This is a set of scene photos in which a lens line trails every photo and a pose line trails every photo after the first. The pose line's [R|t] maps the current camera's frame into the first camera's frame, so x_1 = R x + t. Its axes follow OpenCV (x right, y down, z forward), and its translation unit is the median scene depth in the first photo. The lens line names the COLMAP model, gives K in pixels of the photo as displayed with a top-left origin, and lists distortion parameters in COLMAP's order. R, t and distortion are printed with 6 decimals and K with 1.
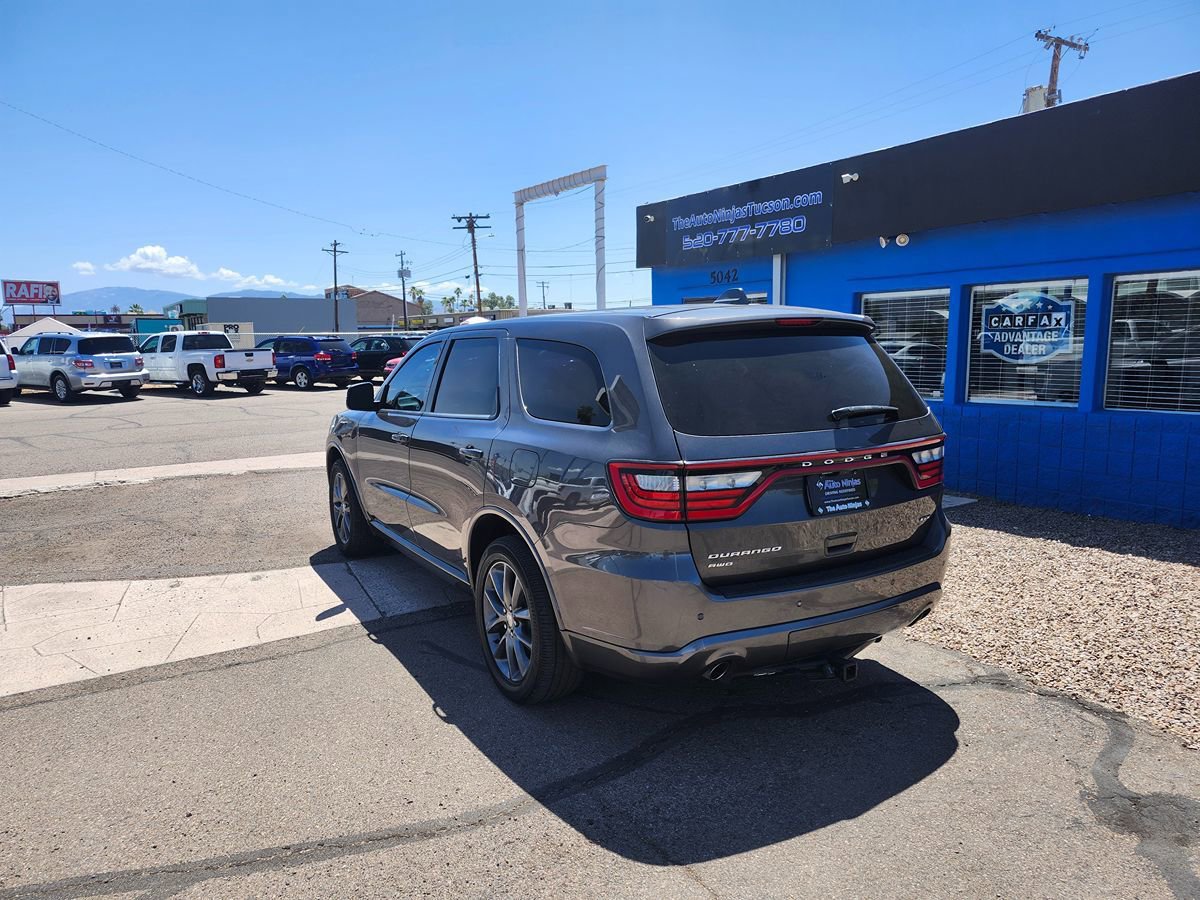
lens RADIAL K [[830.7, 0, 597.1], [0, 830.7, 473.1], [0, 0, 1]] dist [0.064298, -0.069482]
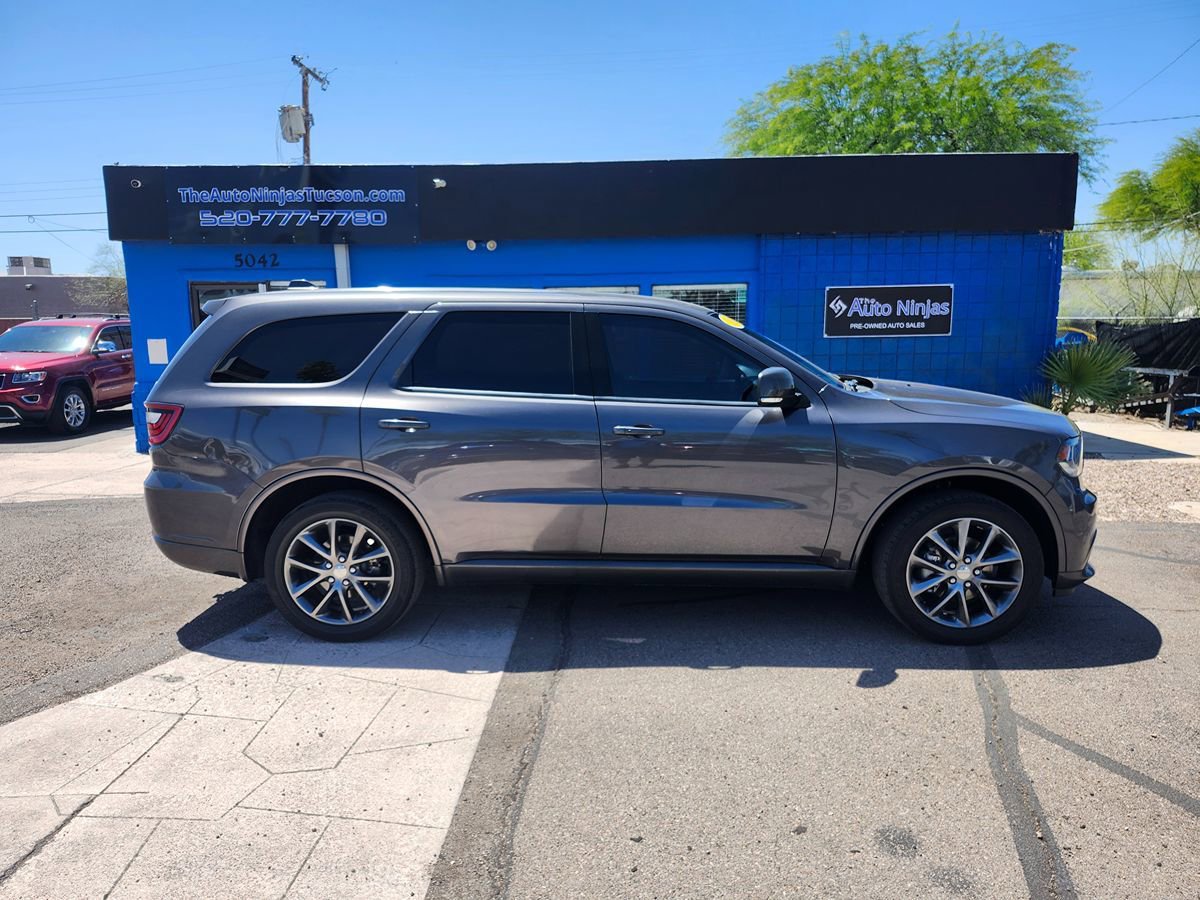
lens RADIAL K [[834.7, 0, 603.2], [0, 834.7, 464.9], [0, 0, 1]] dist [0.069580, -0.087181]
pose [[0.561324, -0.122956, 0.818411, -0.468505], [0.134535, 0.989305, 0.056358, -0.013859], [-0.816588, 0.078470, 0.571862, 0.185873]]
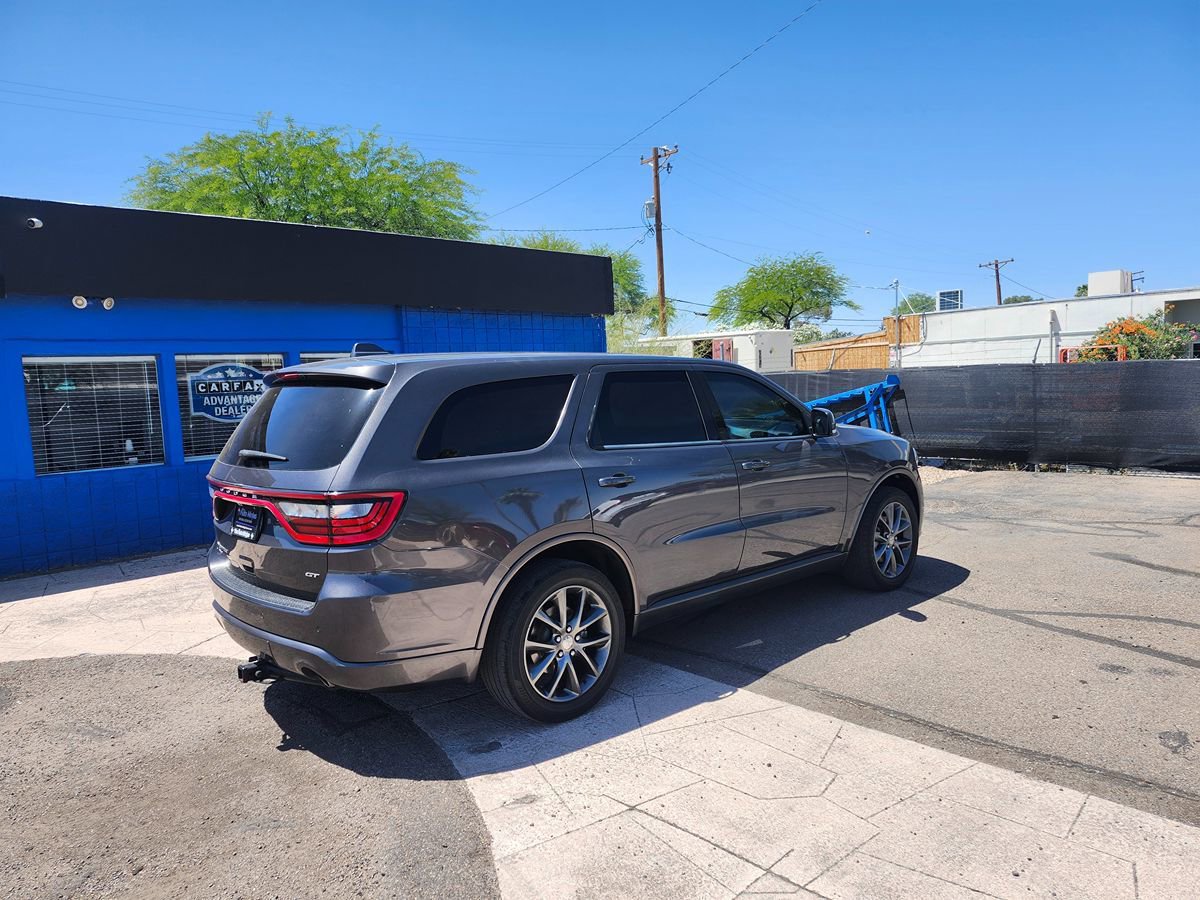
lens RADIAL K [[829.1, 0, 597.7], [0, 829.1, 460.3], [0, 0, 1]] dist [0.069604, -0.072099]
pose [[-0.184808, -0.068848, 0.980360, -0.587647], [0.204406, 0.973035, 0.106866, -0.077851], [-0.961283, 0.220141, -0.165752, 0.560263]]
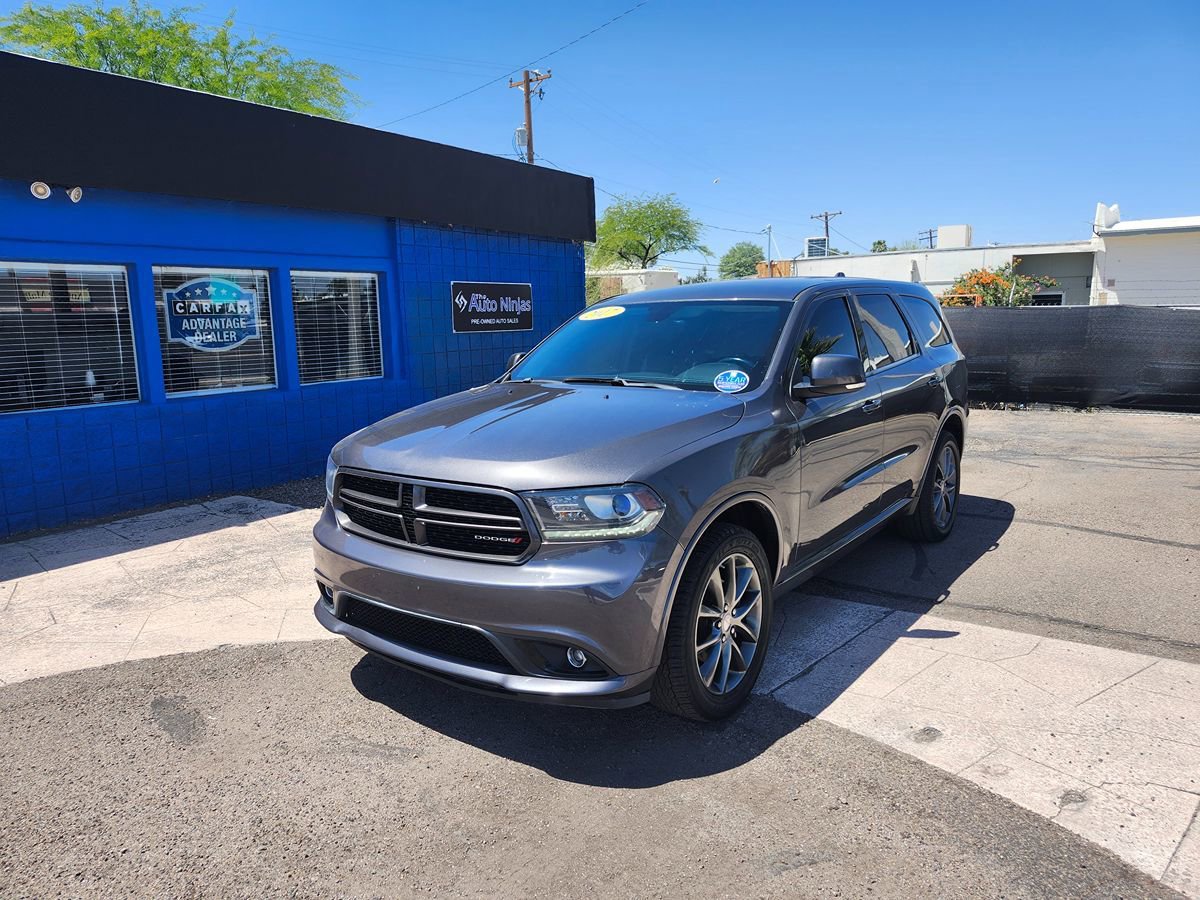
lens RADIAL K [[830.3, 0, 599.5], [0, 830.3, 455.9], [0, 0, 1]] dist [0.075086, -0.084864]
pose [[-0.395330, -0.127388, 0.909663, -0.450651], [0.175363, 0.961654, 0.210879, -0.110699], [-0.901644, 0.242888, -0.357831, 0.766074]]
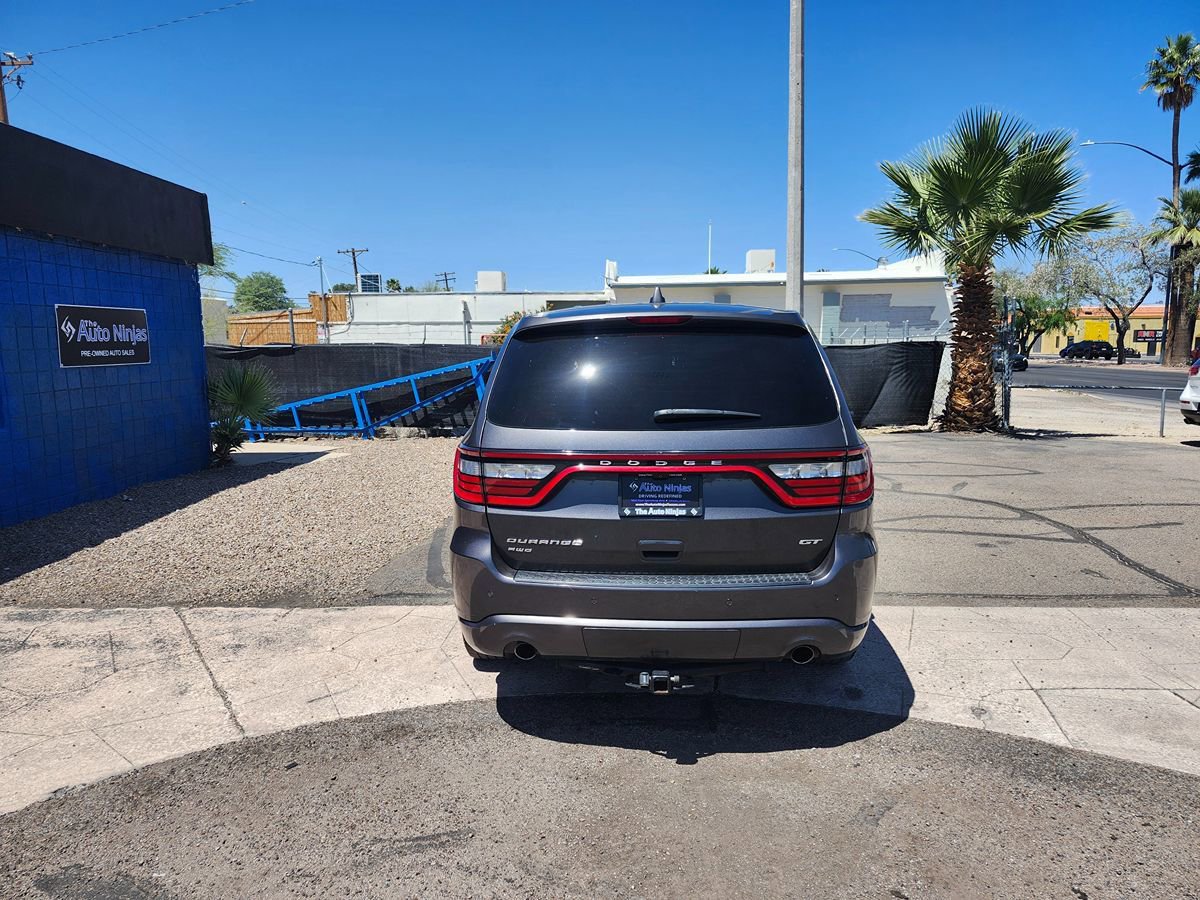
lens RADIAL K [[830.8, 0, 596.1], [0, 830.8, 452.0], [0, 0, 1]] dist [0.074311, -0.082502]
pose [[-0.822679, -0.048481, 0.566435, -0.344847], [0.115714, 0.961220, 0.250331, -0.137794], [-0.556606, 0.271486, -0.785166, 0.901981]]
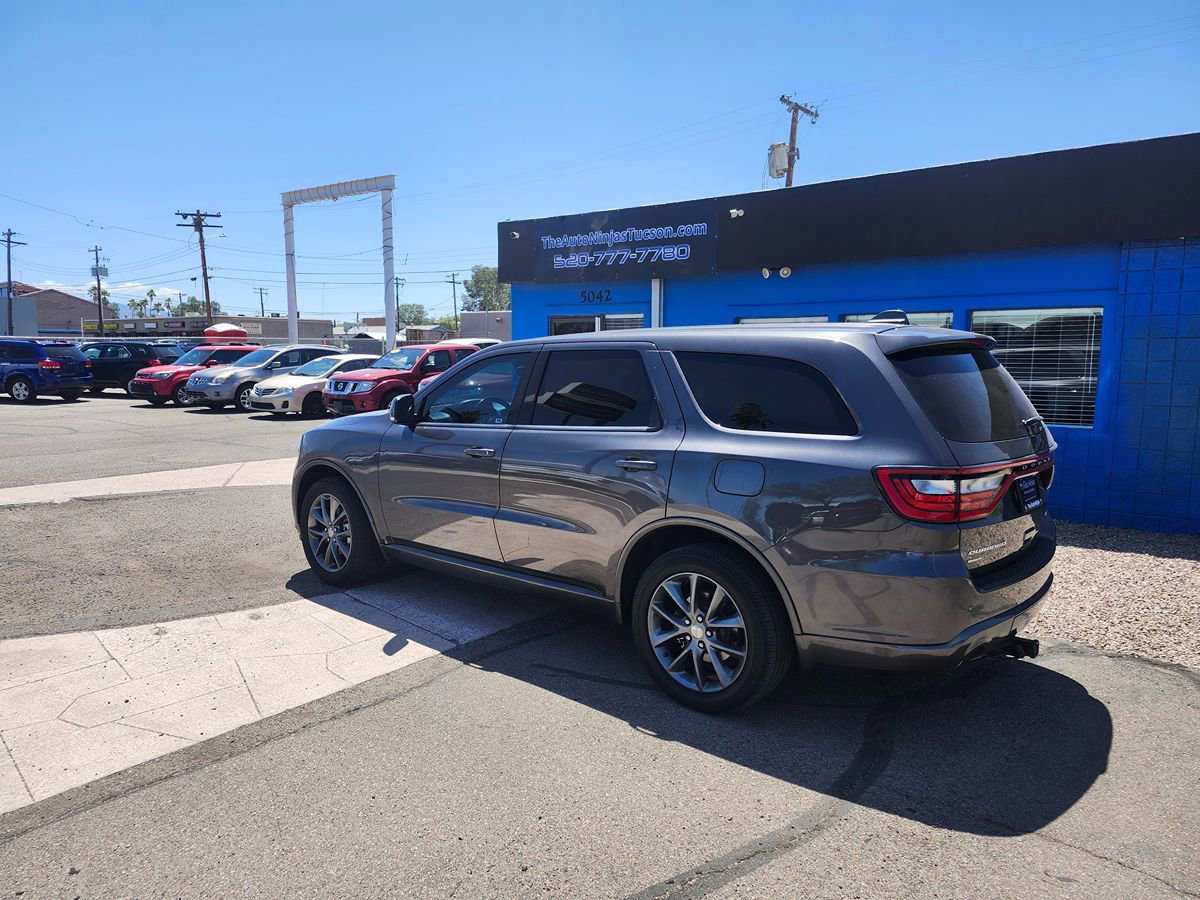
lens RADIAL K [[829.1, 0, 597.7], [0, 829.1, 460.3], [0, 0, 1]] dist [0.069604, -0.072099]
pose [[0.947143, -0.017202, 0.320349, -0.198401], [0.028045, 0.999178, -0.029262, -0.001171], [-0.319582, 0.036699, 0.946848, 0.029587]]
